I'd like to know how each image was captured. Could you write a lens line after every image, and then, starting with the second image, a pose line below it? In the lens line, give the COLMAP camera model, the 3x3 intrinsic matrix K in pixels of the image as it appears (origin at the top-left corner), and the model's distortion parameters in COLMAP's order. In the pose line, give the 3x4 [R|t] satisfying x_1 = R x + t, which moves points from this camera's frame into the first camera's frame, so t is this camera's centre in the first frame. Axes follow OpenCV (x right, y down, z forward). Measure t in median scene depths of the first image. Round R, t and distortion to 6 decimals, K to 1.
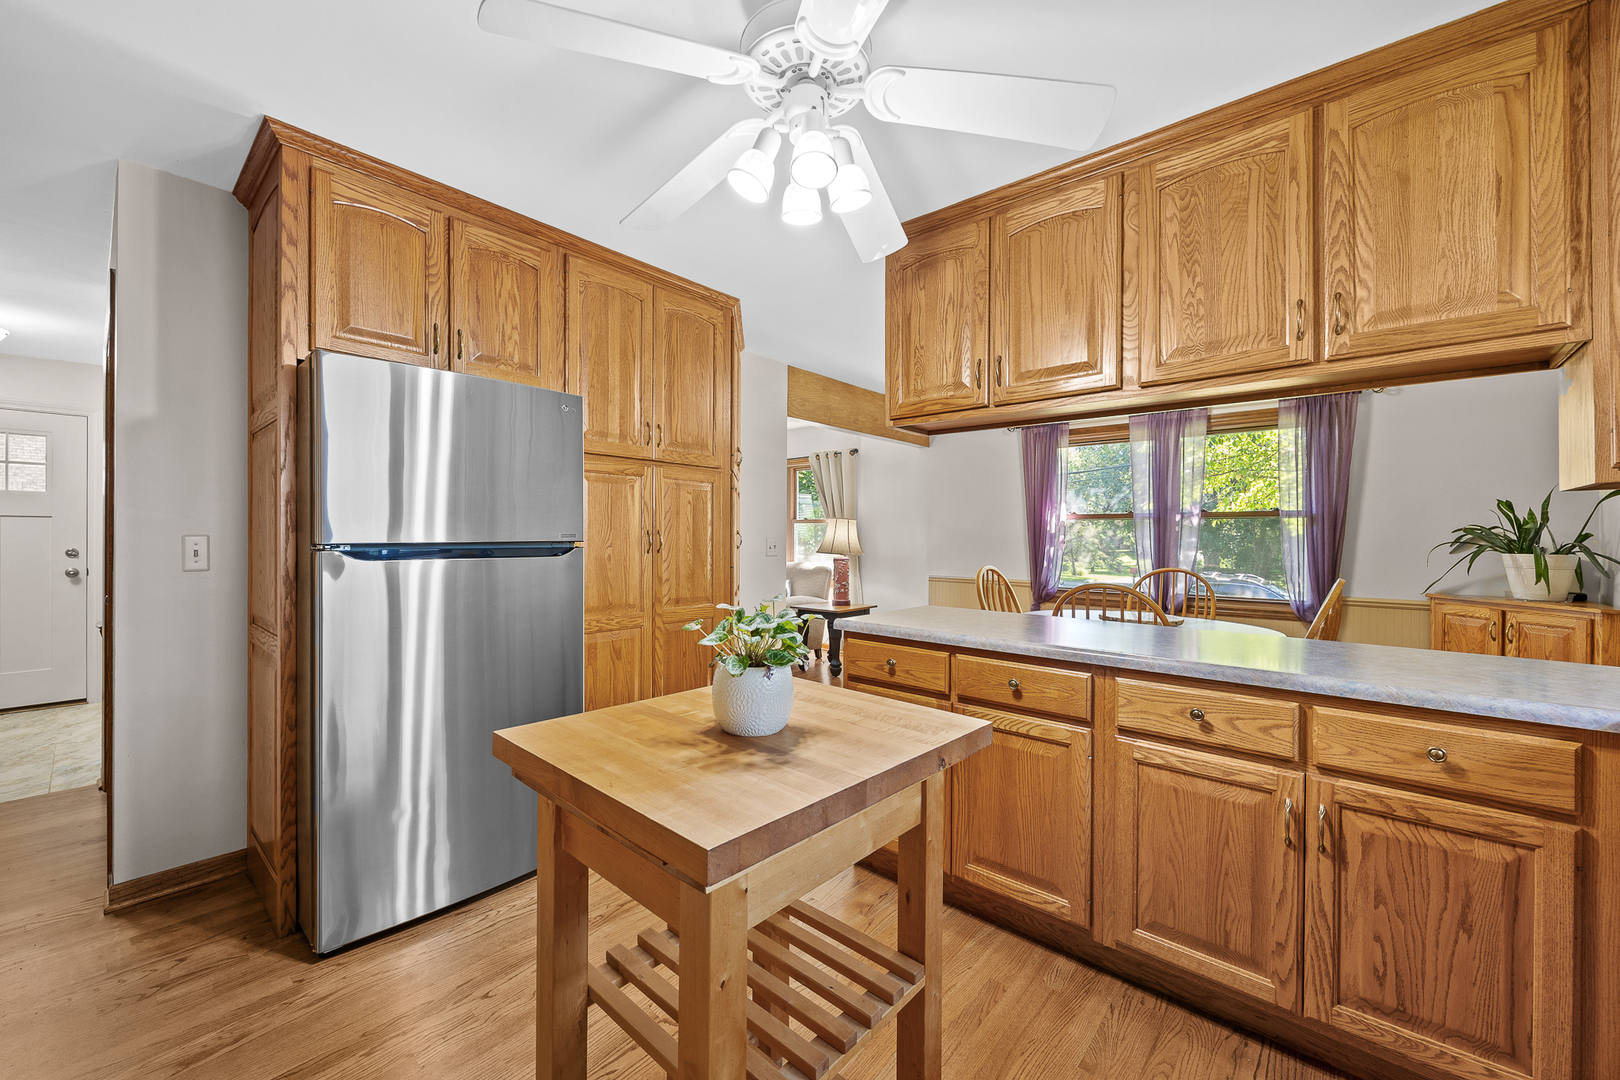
lens RADIAL K [[635.3, 0, 805.8], [0, 635.3, 535.1], [0, 0, 1]] dist [-0.000771, -0.000093]
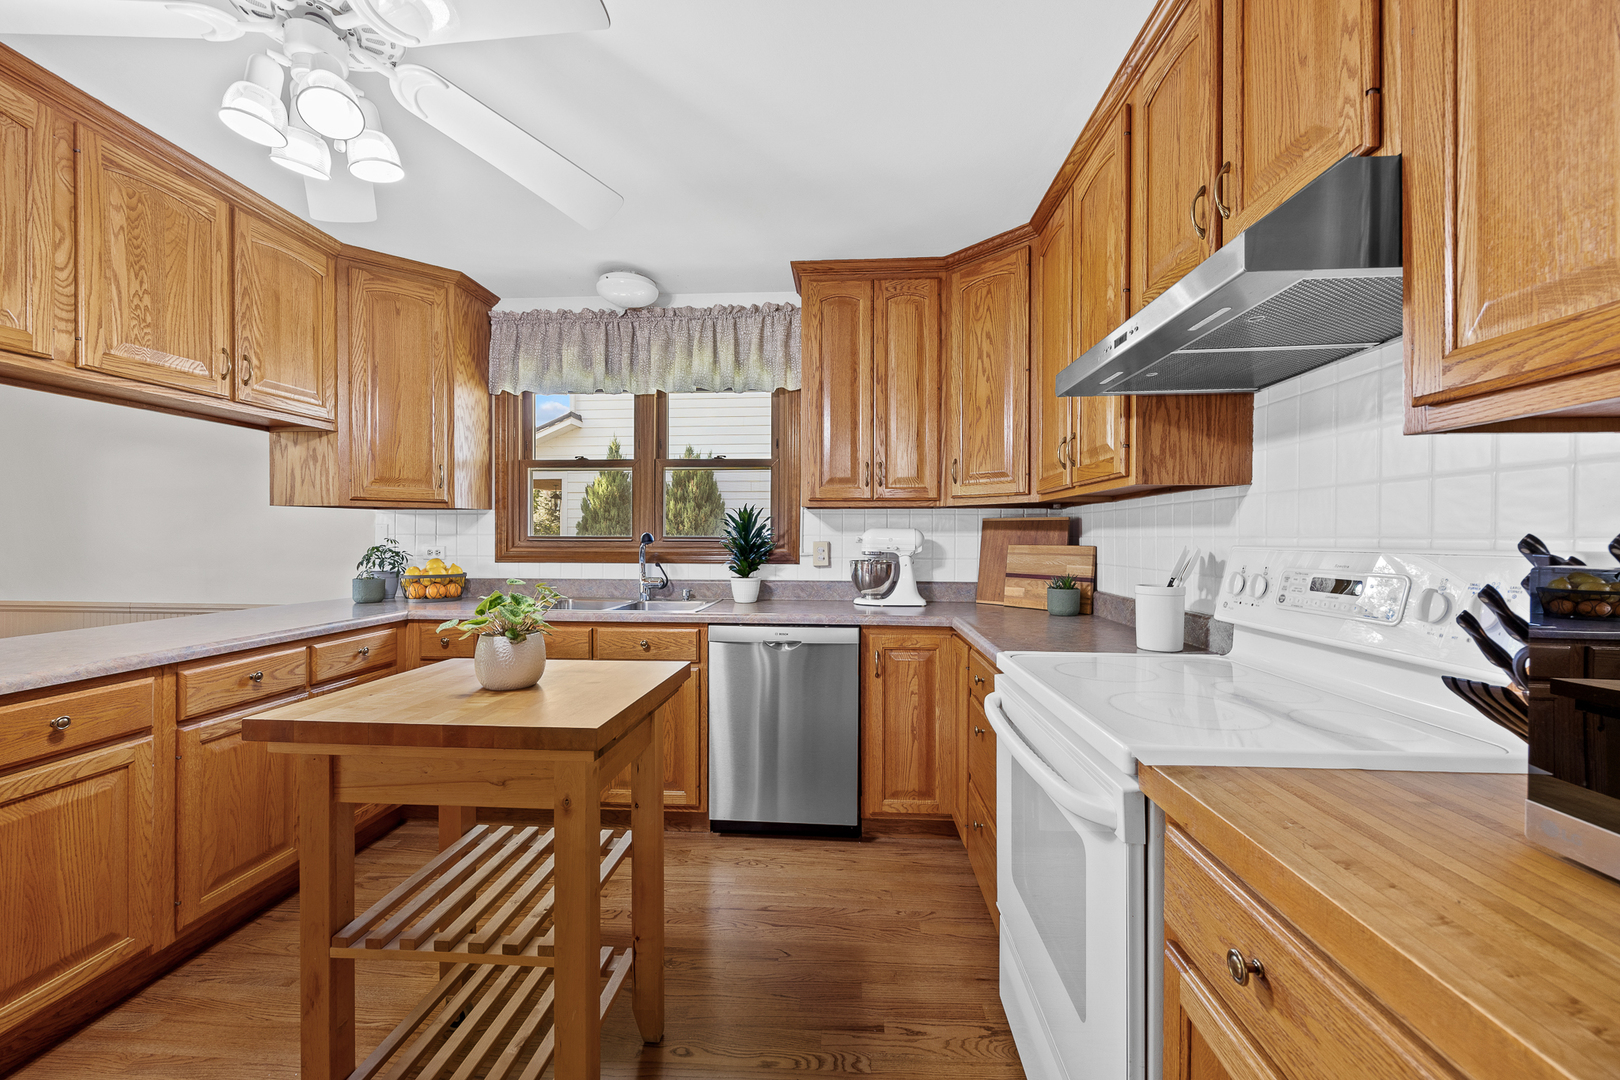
lens RADIAL K [[608.6, 0, 821.8], [0, 608.6, 536.1], [0, 0, 1]] dist [-0.001565, 0.000201]
pose [[-0.627707, -0.005491, 0.778430, -0.879868], [-0.004671, 0.999984, 0.003287, -0.001290], [-0.778435, -0.001573, -0.627723, 0.779587]]
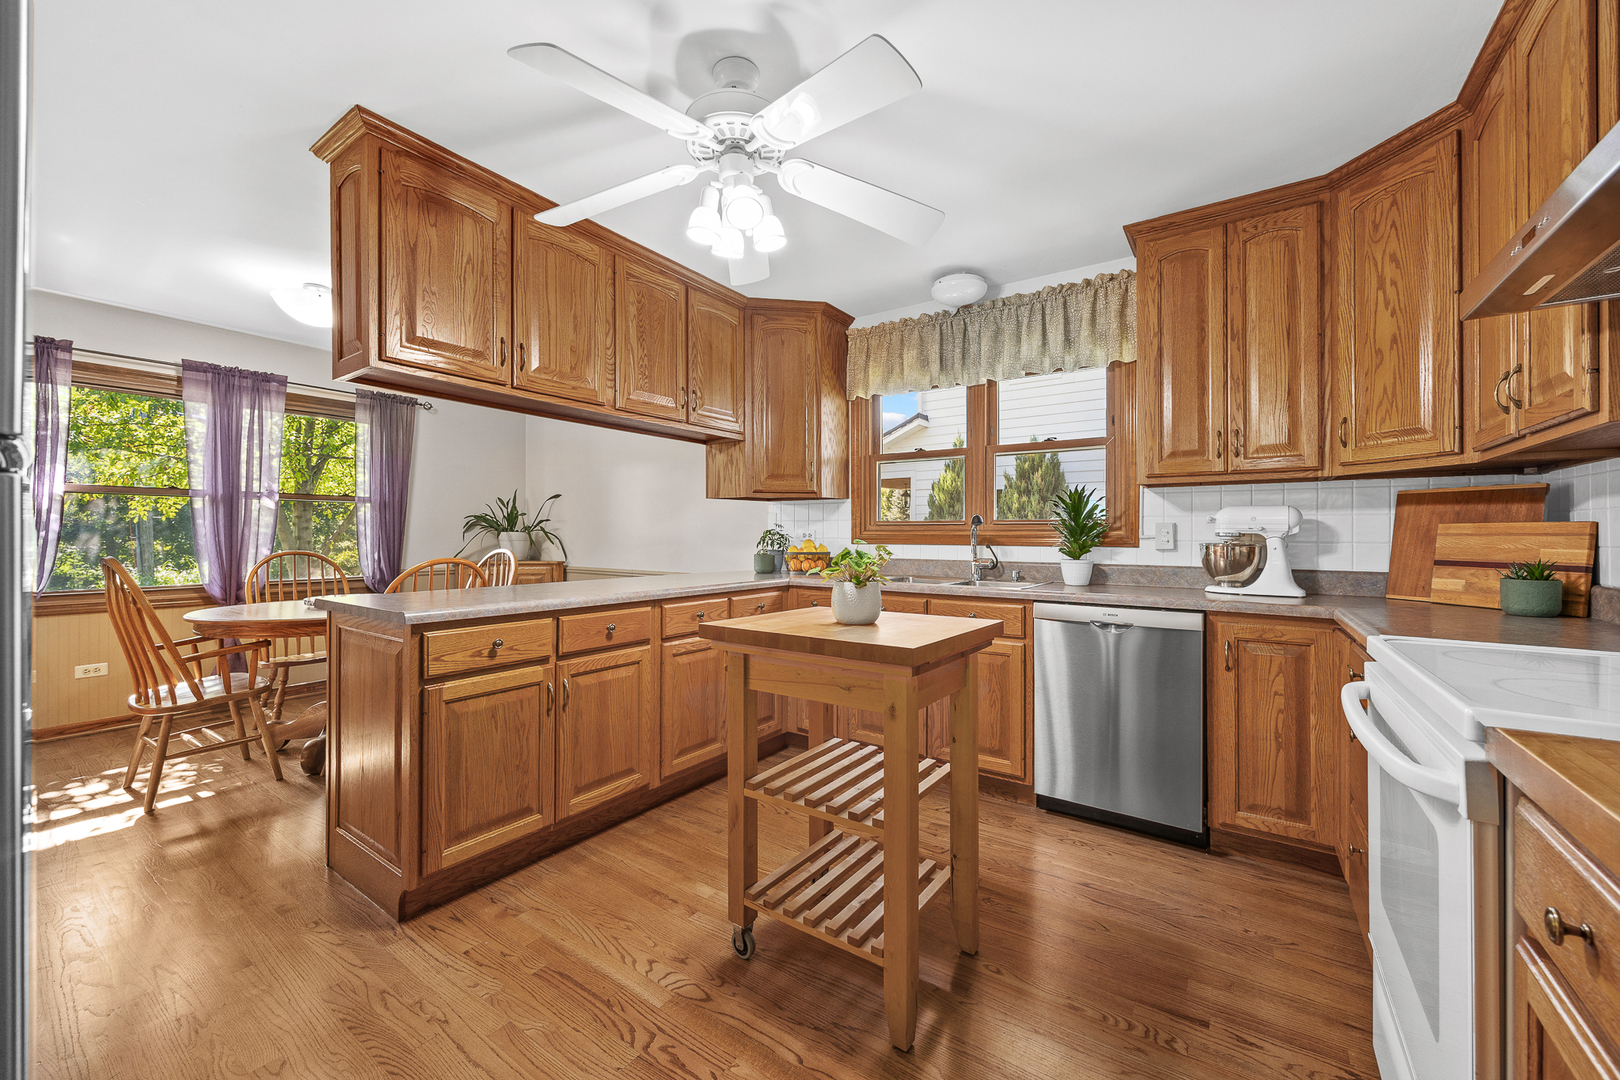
lens RADIAL K [[630.1, 0, 831.9], [0, 630.1, 530.6], [0, 0, 1]] dist [-0.000628, 0.000085]
pose [[-0.146563, 0.000622, 0.989201, -1.024687], [-0.001599, 0.999998, -0.000866, 0.043609], [-0.989200, -0.001709, -0.146562, 0.788946]]
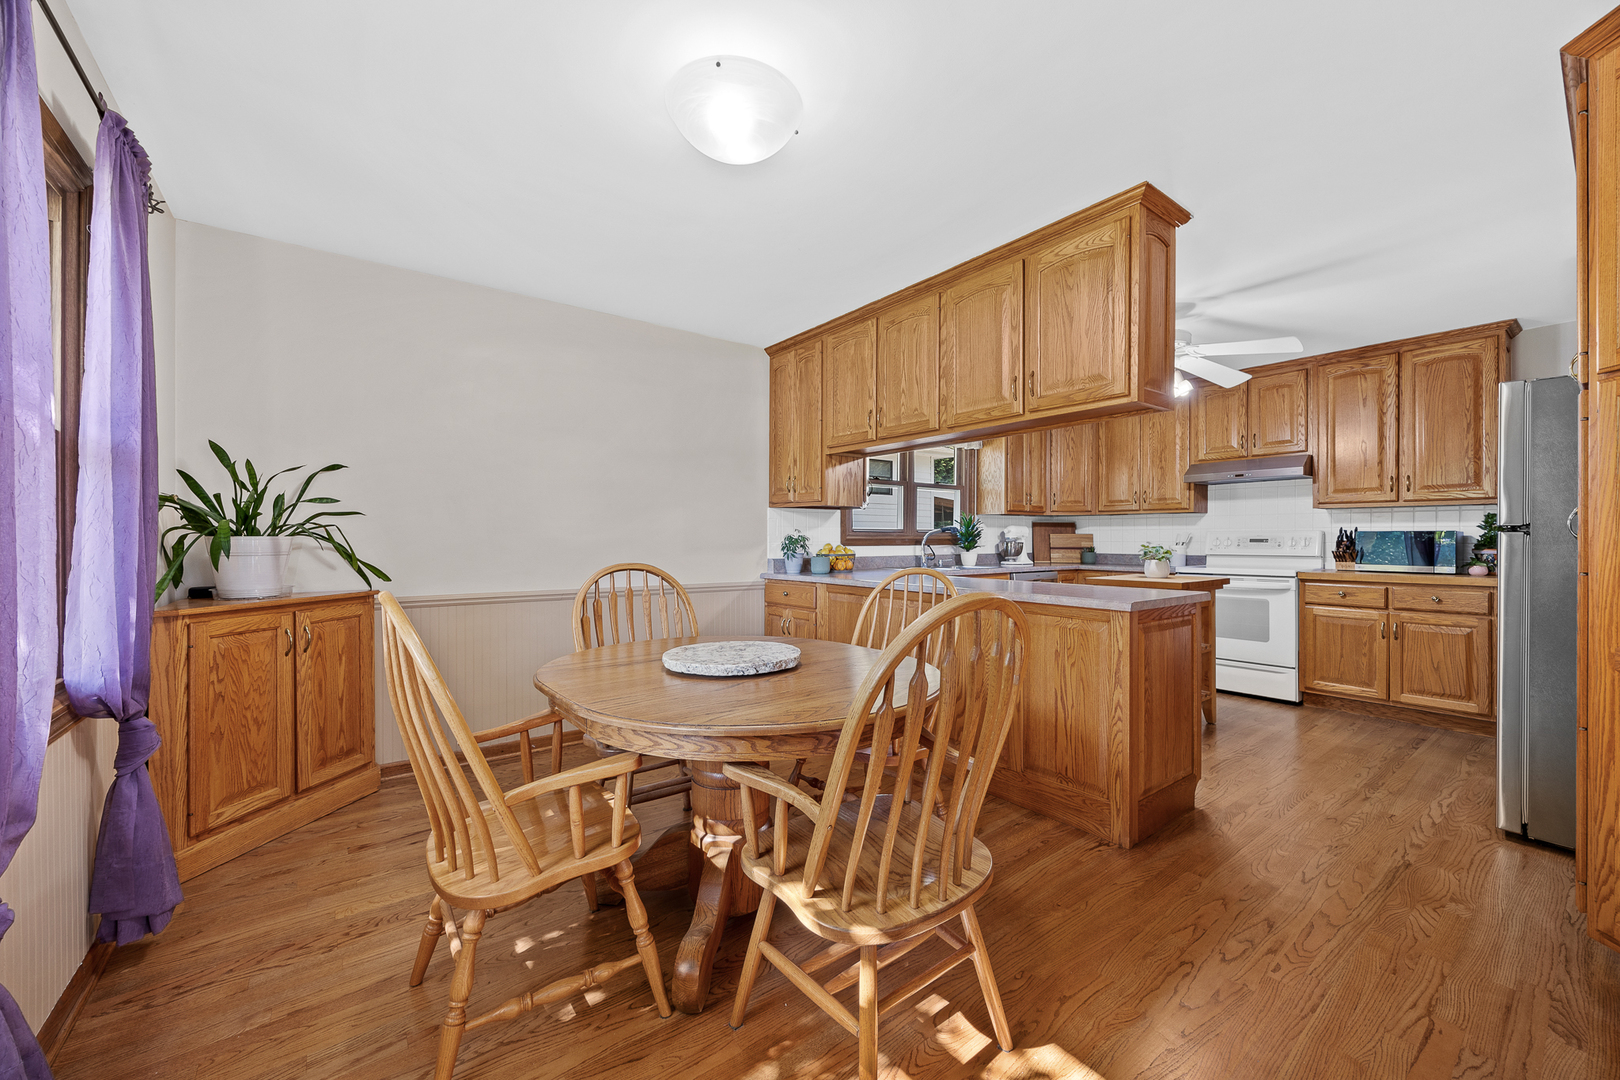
lens RADIAL K [[615.9, 0, 790.1], [0, 615.9, 541.3], [0, 0, 1]] dist [-0.001451, -0.000157]
pose [[-0.978894, -0.003604, 0.204335, 0.827164], [-0.002273, 0.999975, 0.006746, 0.046364], [-0.204354, 0.006140, -0.978878, 3.107871]]
